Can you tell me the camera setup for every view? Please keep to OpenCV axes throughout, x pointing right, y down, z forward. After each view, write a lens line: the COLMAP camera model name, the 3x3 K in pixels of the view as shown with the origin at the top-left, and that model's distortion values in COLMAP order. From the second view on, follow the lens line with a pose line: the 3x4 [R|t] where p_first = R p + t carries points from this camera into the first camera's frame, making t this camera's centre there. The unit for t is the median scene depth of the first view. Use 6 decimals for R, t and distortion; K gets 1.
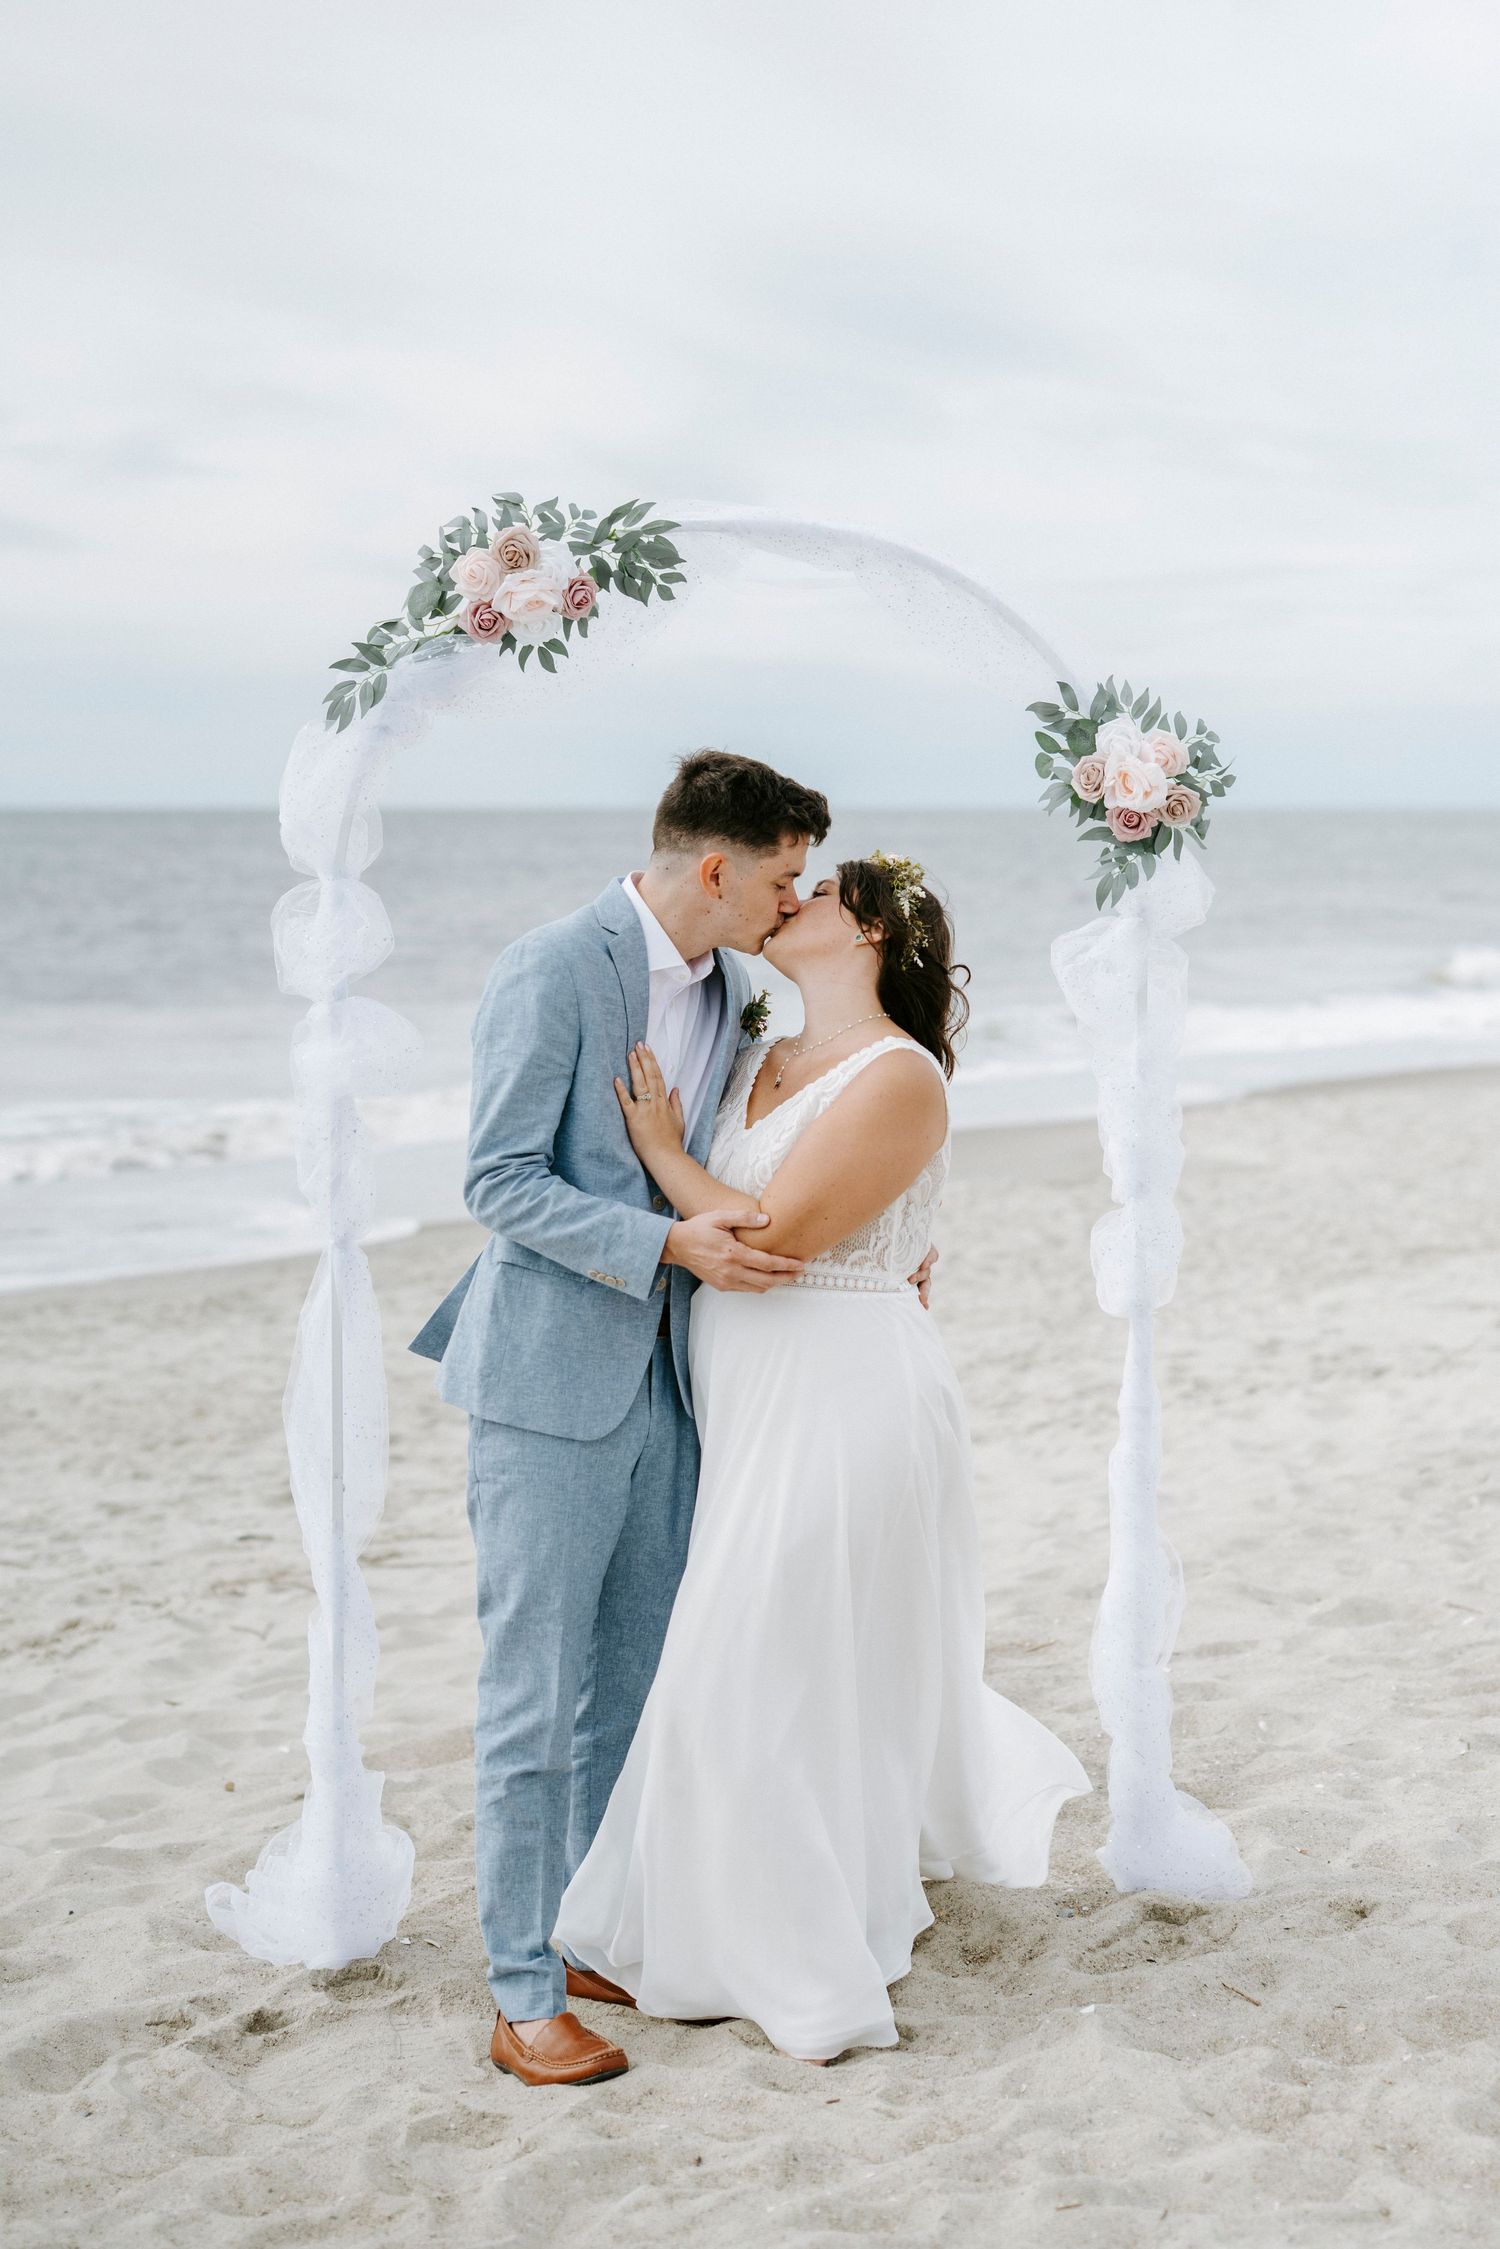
lens RADIAL K [[3919.8, 0, 750.0], [0, 3919.8, 1124.5], [0, 0, 1]] dist [0.020148, -0.000854]
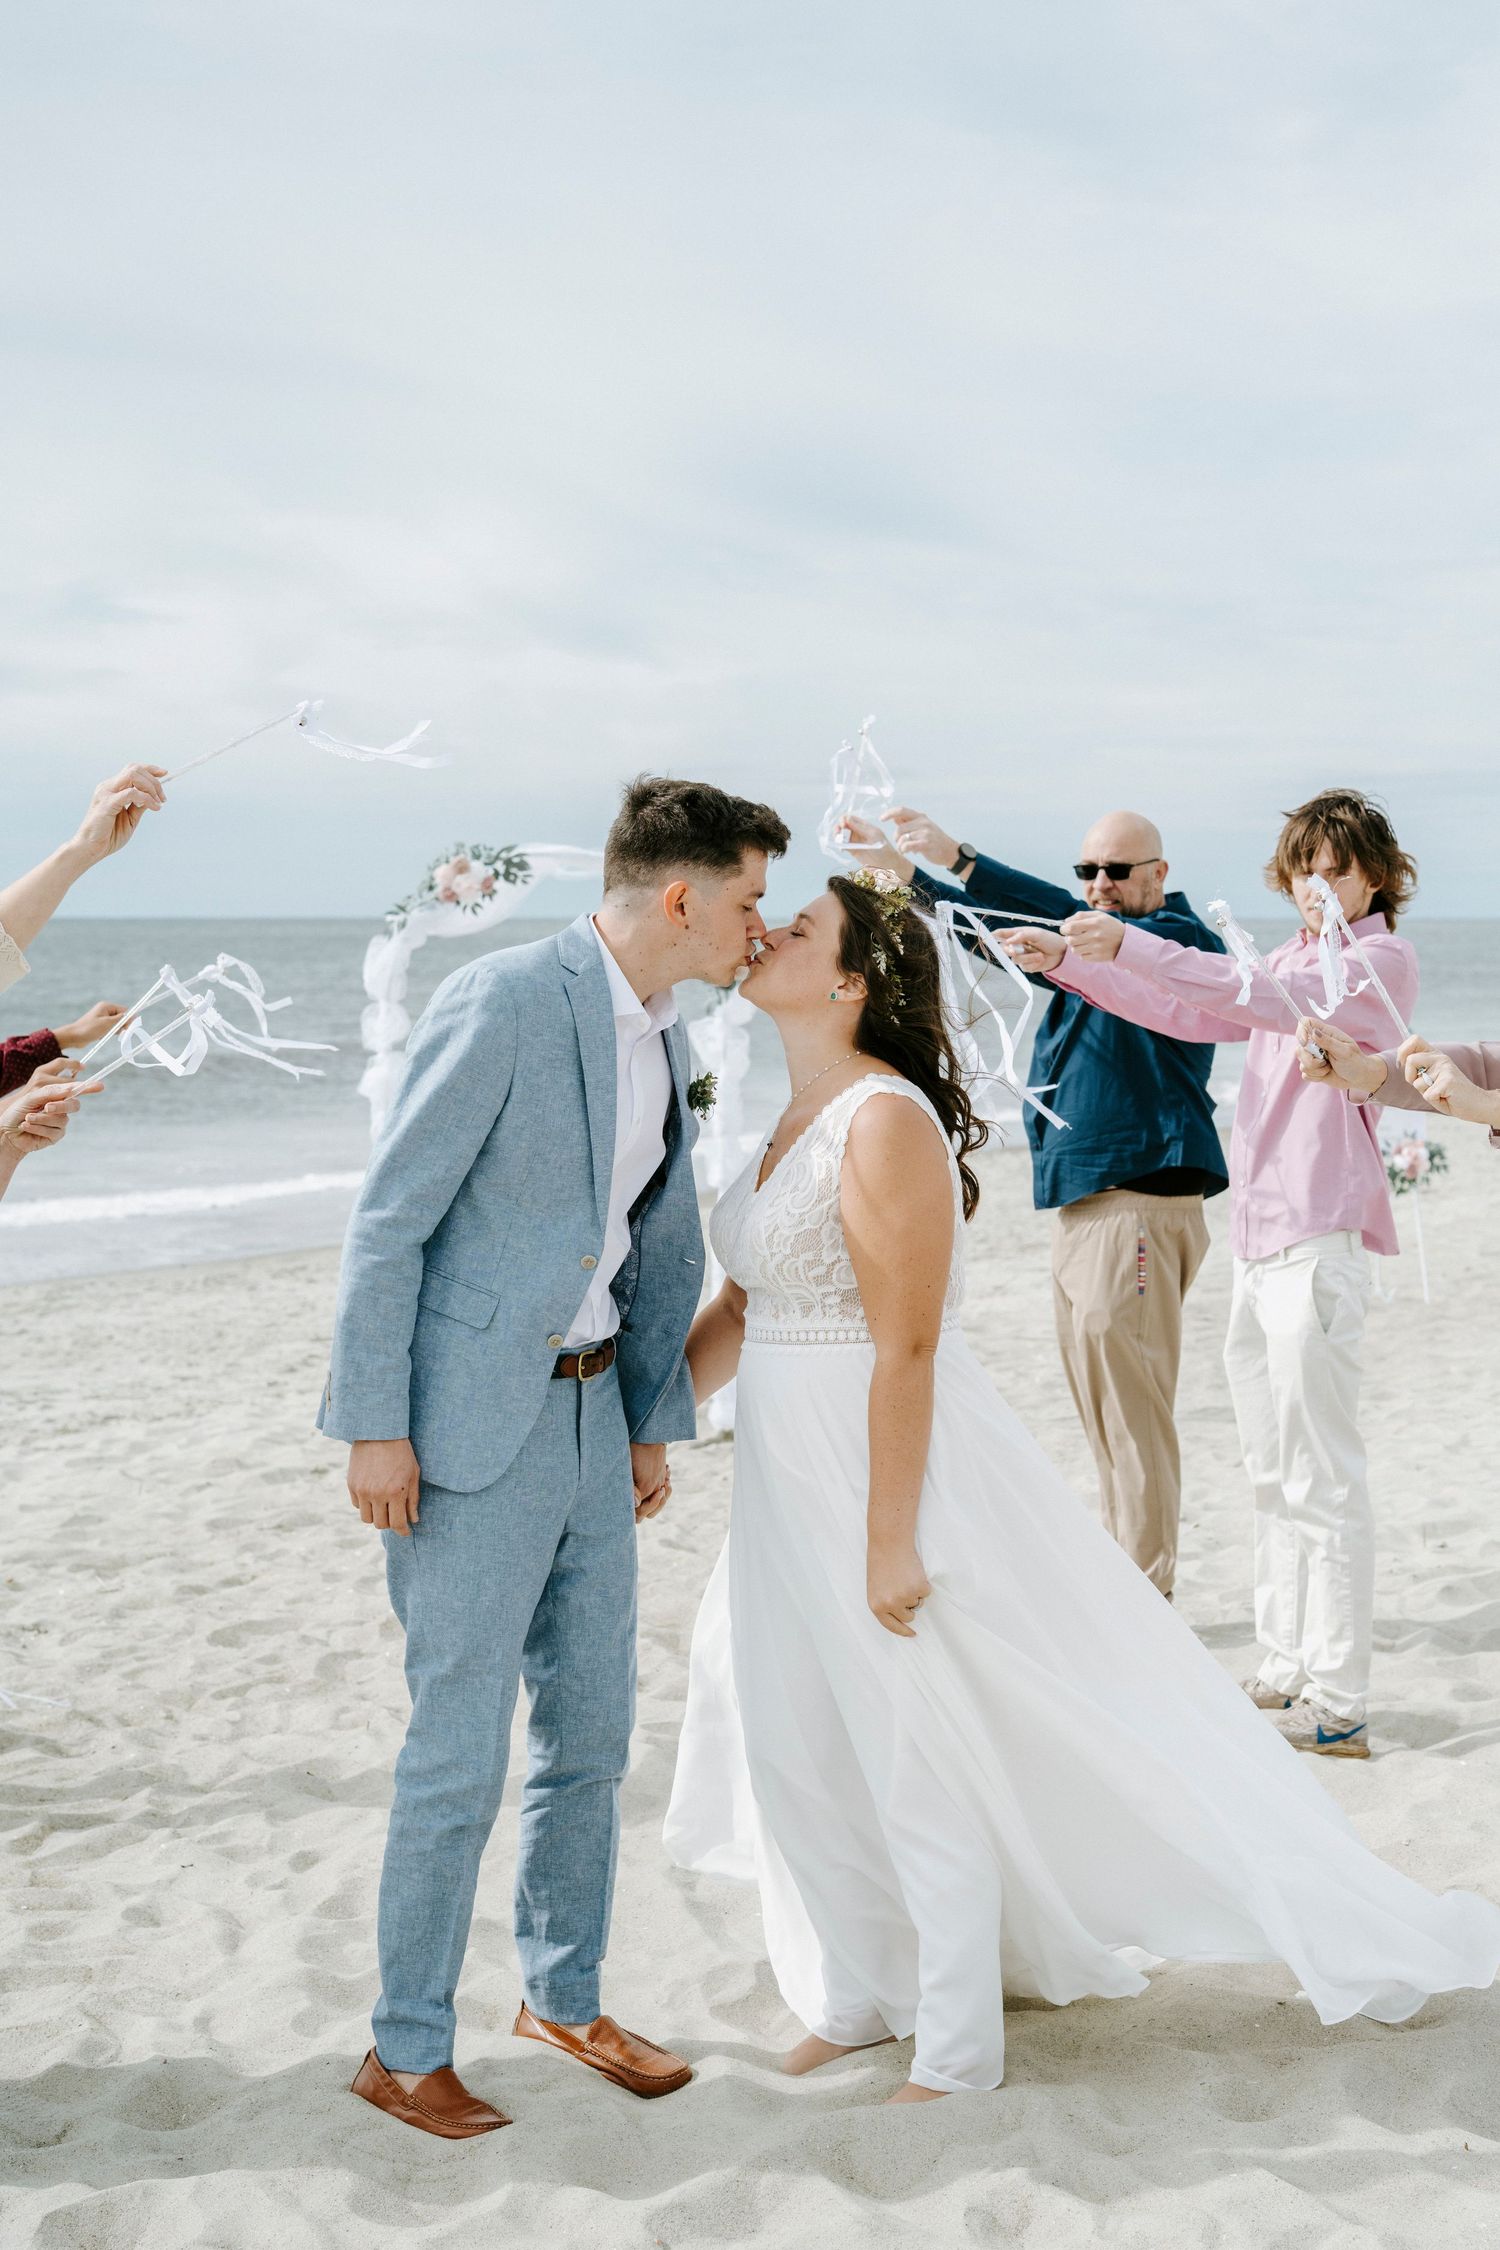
lens RADIAL K [[3793.1, 0, 843.7], [0, 3793.1, 1122.5], [0, 0, 1]] dist [-0.010335, 0.077703]
pose [[0.997753, 0.000030, 0.067001, 0.018431], [0.001685, 0.999672, -0.025541, 0.071111], [-0.066980, 0.025597, 0.997426, -1.327729]]
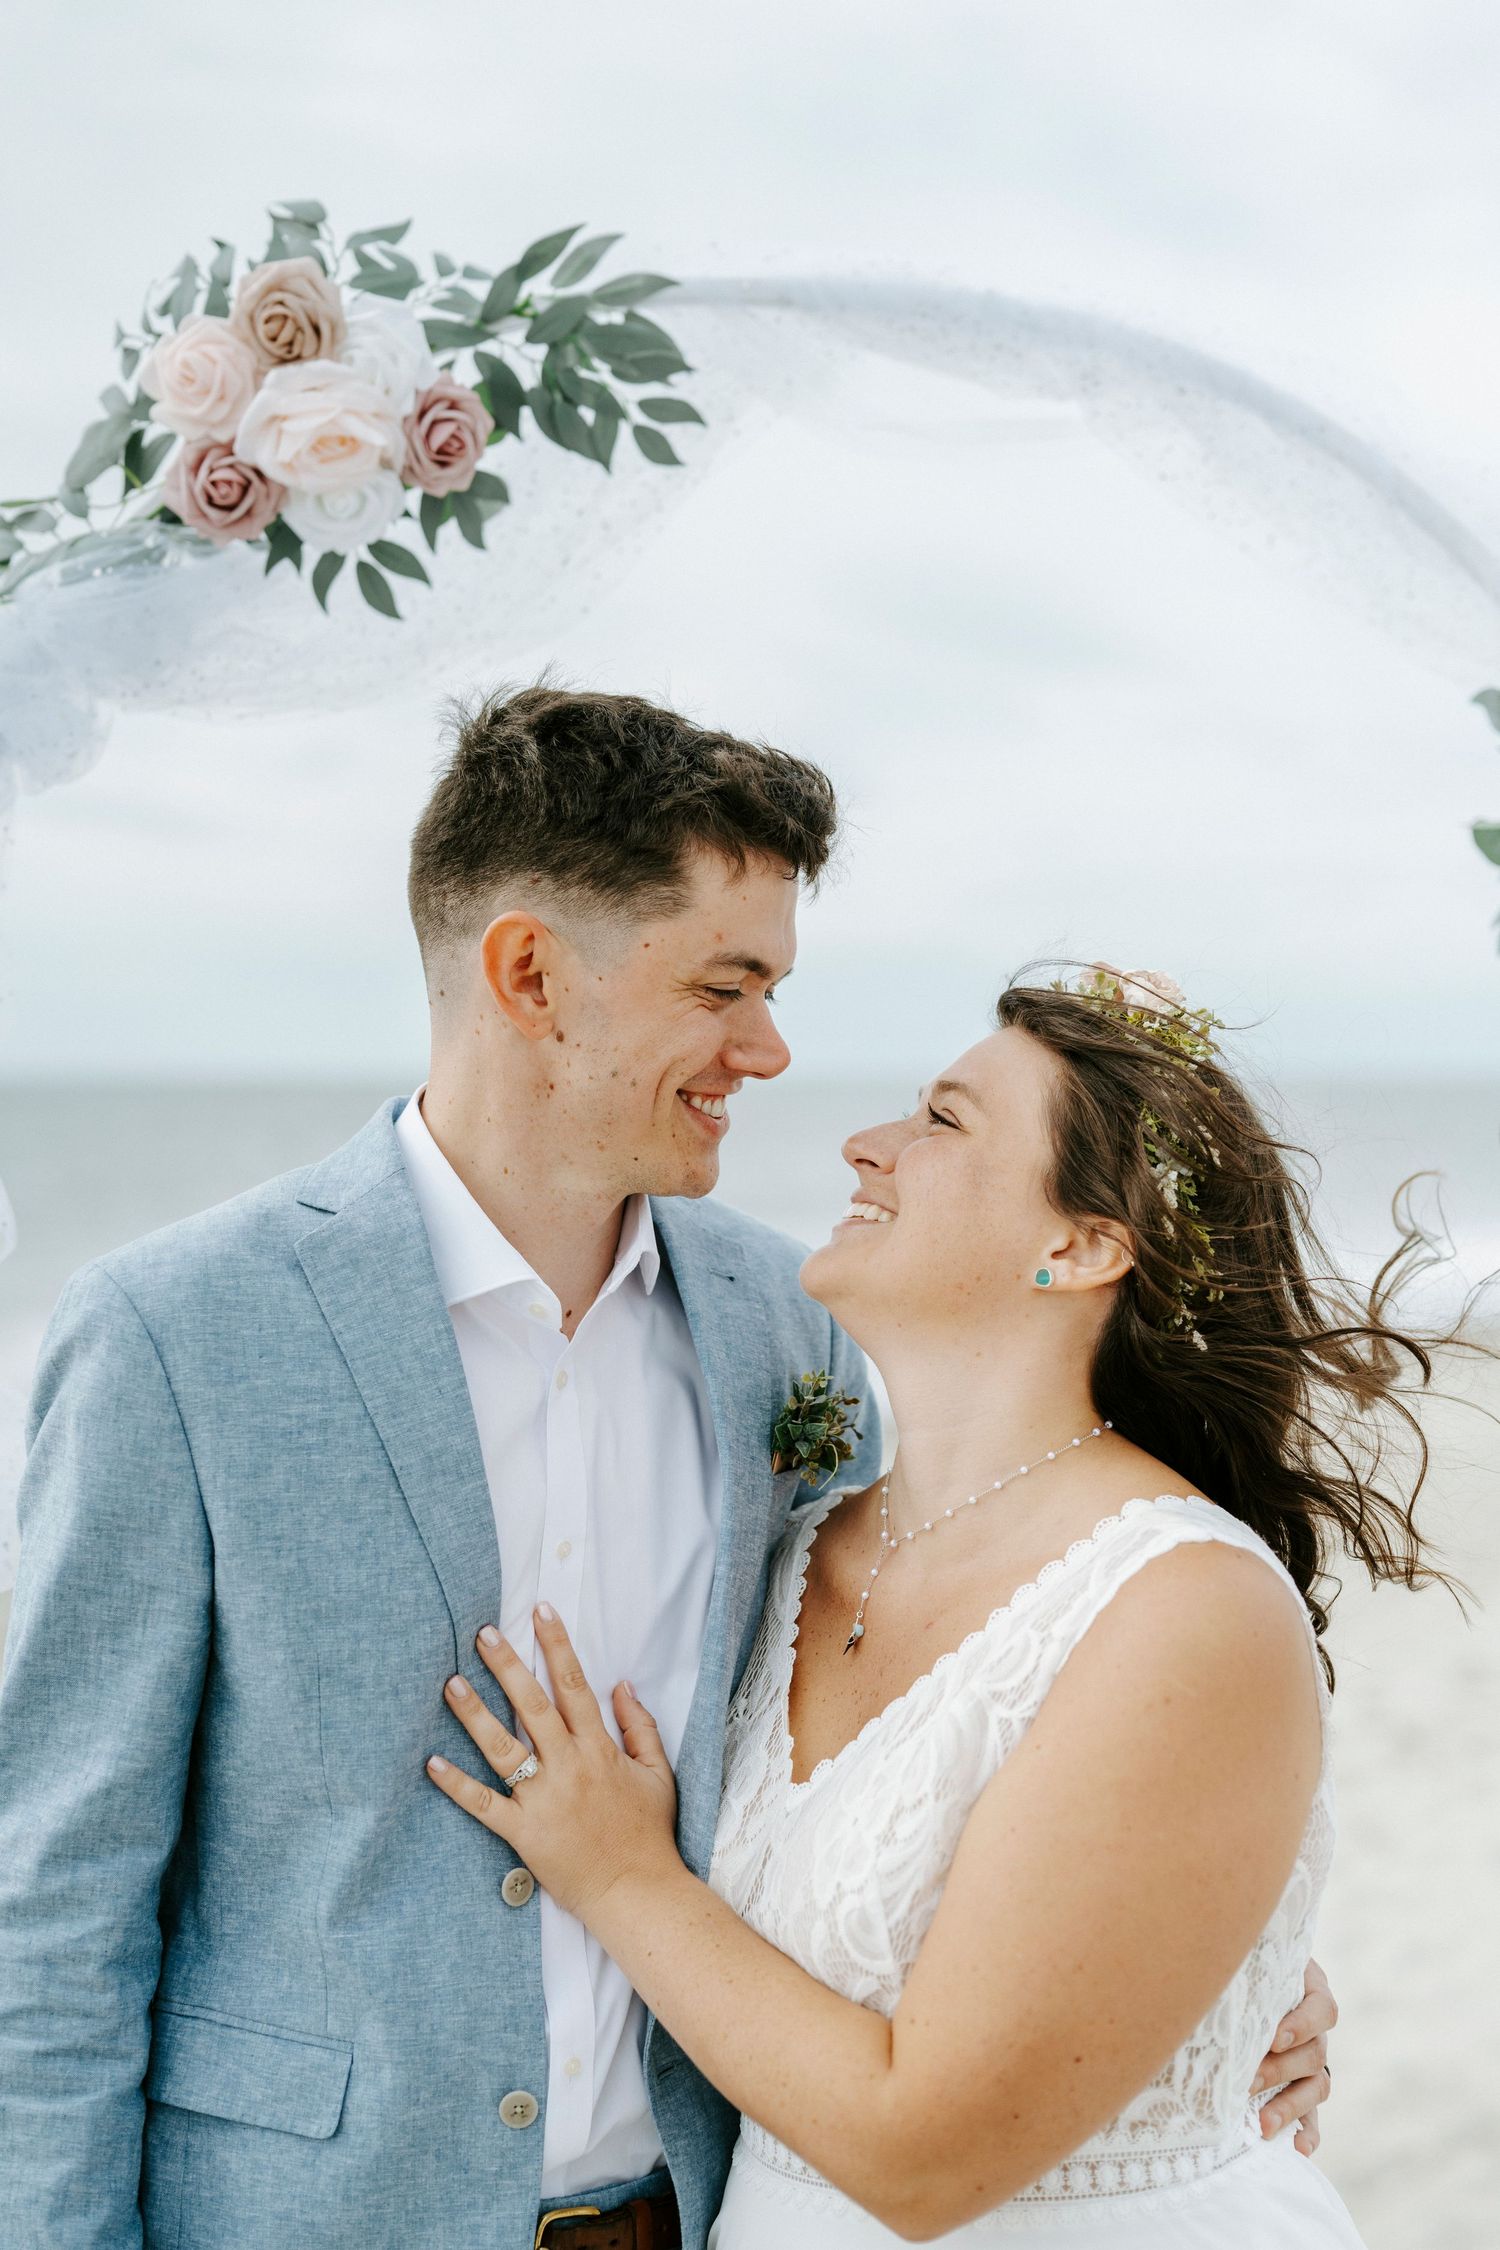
lens RADIAL K [[3594.0, 0, 756.0], [0, 3594.0, 1152.2], [0, 0, 1]] dist [-0.008159, 0.037622]
pose [[0.998712, -0.001399, -0.050716, 0.010799], [-0.002411, 0.997182, -0.074984, -0.025863], [0.050678, 0.075010, 0.995894, 0.609184]]
